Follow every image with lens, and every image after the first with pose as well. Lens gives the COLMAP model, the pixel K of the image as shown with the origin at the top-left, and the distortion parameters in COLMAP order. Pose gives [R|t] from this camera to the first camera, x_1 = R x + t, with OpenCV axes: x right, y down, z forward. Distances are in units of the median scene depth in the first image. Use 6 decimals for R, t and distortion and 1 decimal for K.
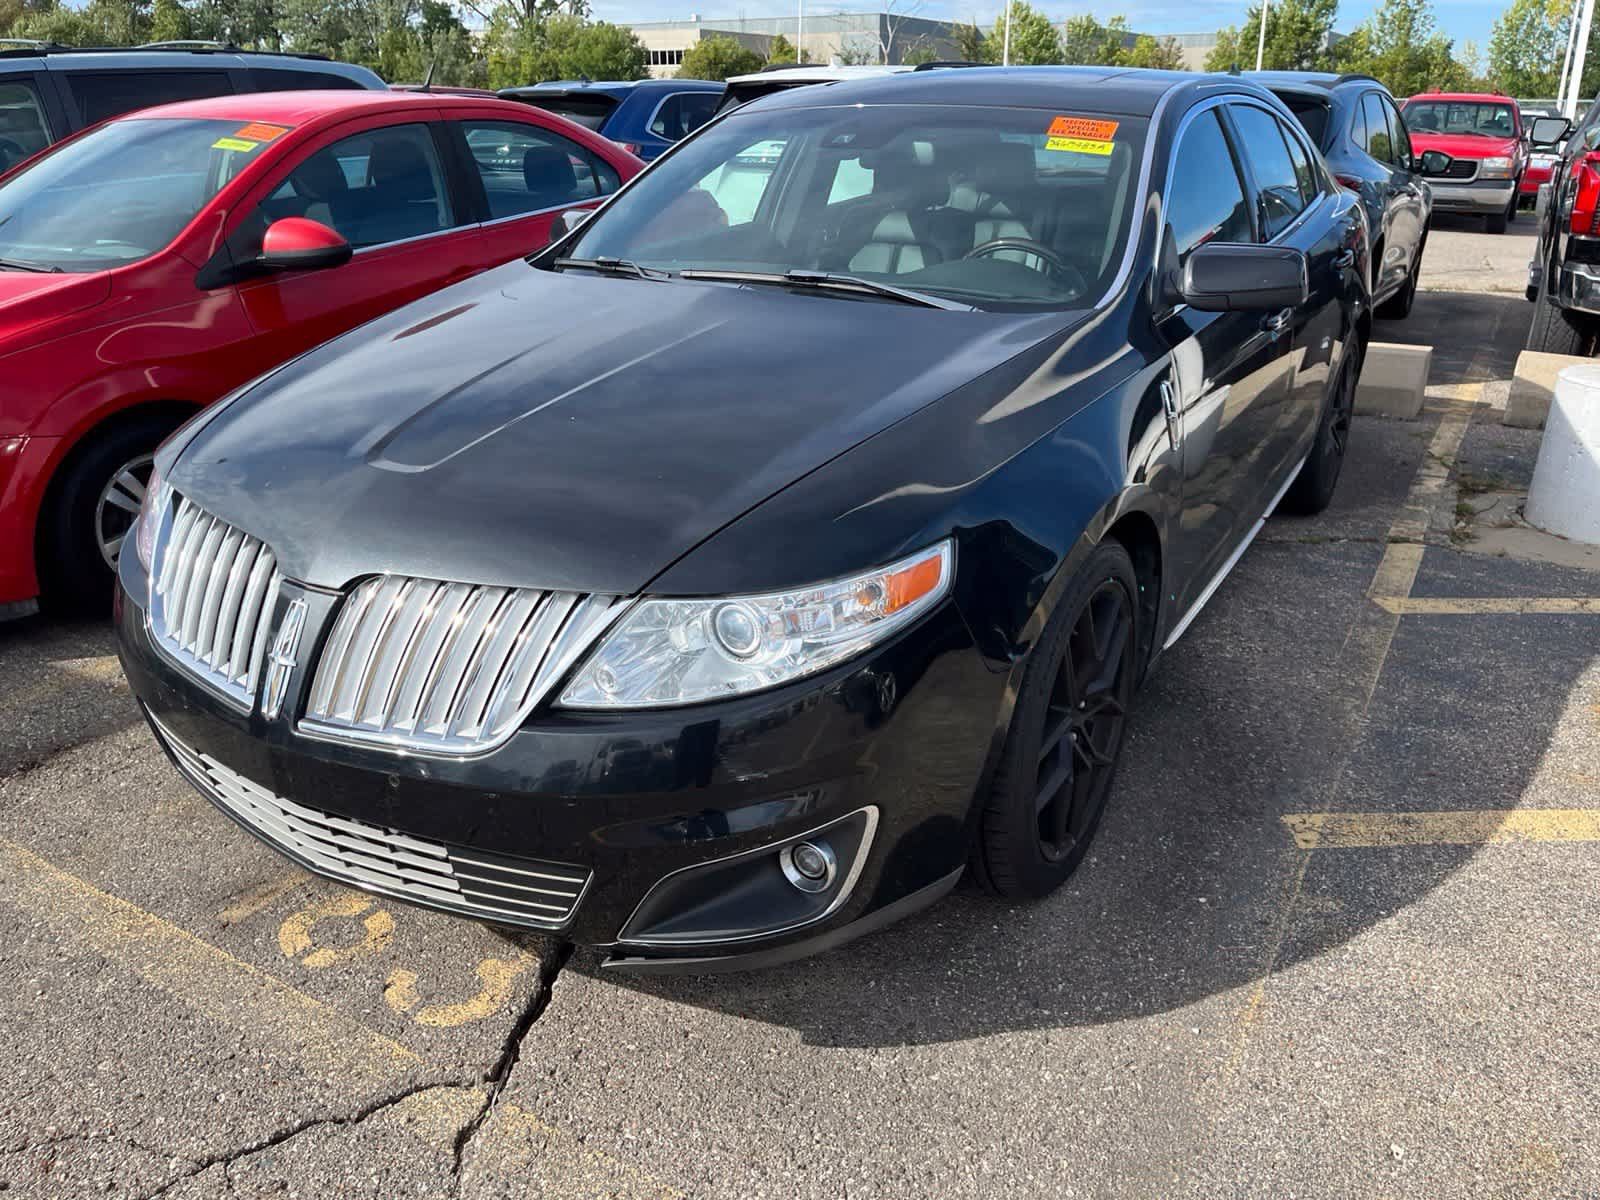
lens RADIAL K [[1203.4, 0, 817.4], [0, 1203.4, 593.9], [0, 0, 1]] dist [0.087896, -0.124393]
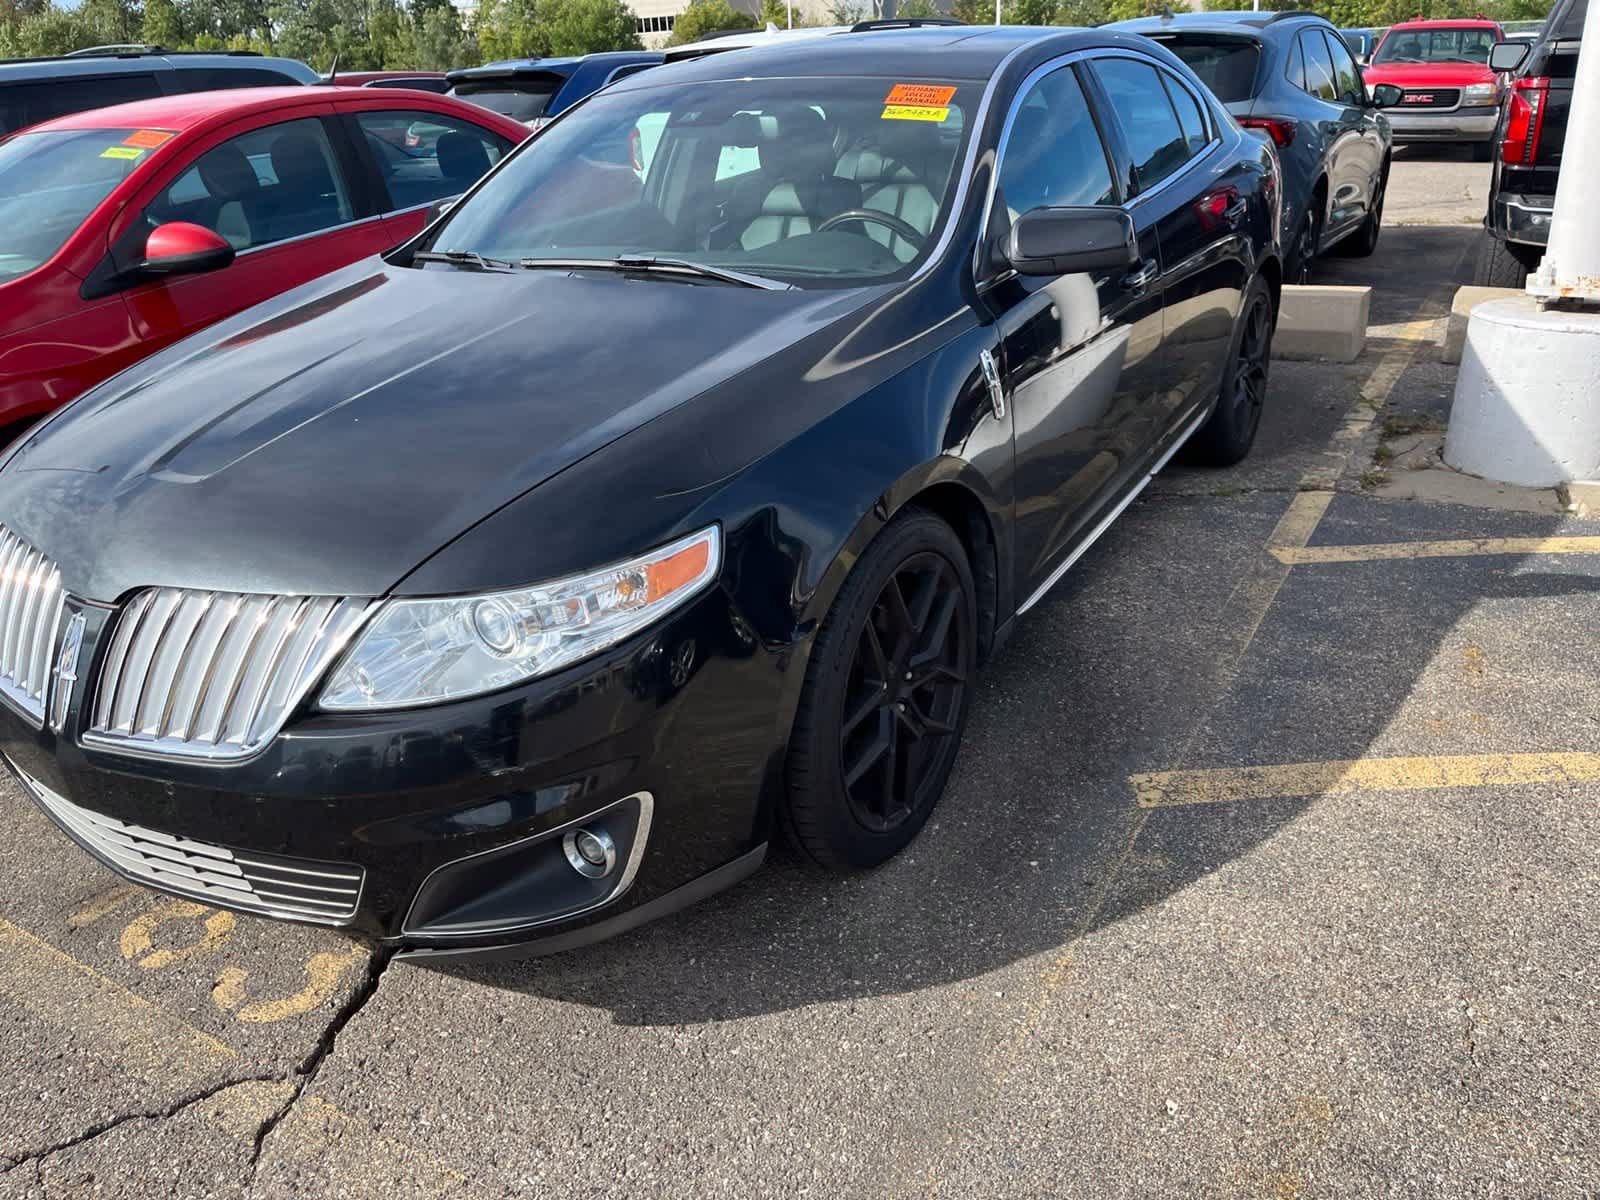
lens RADIAL K [[1209.2, 0, 810.6], [0, 1209.2, 587.4], [0, 0, 1]] dist [0.078668, -0.113604]
pose [[0.998688, -0.047267, -0.019726, 0.169714], [0.047700, 0.998617, 0.022095, -0.009205], [0.018654, -0.023007, 0.999561, -0.010619]]
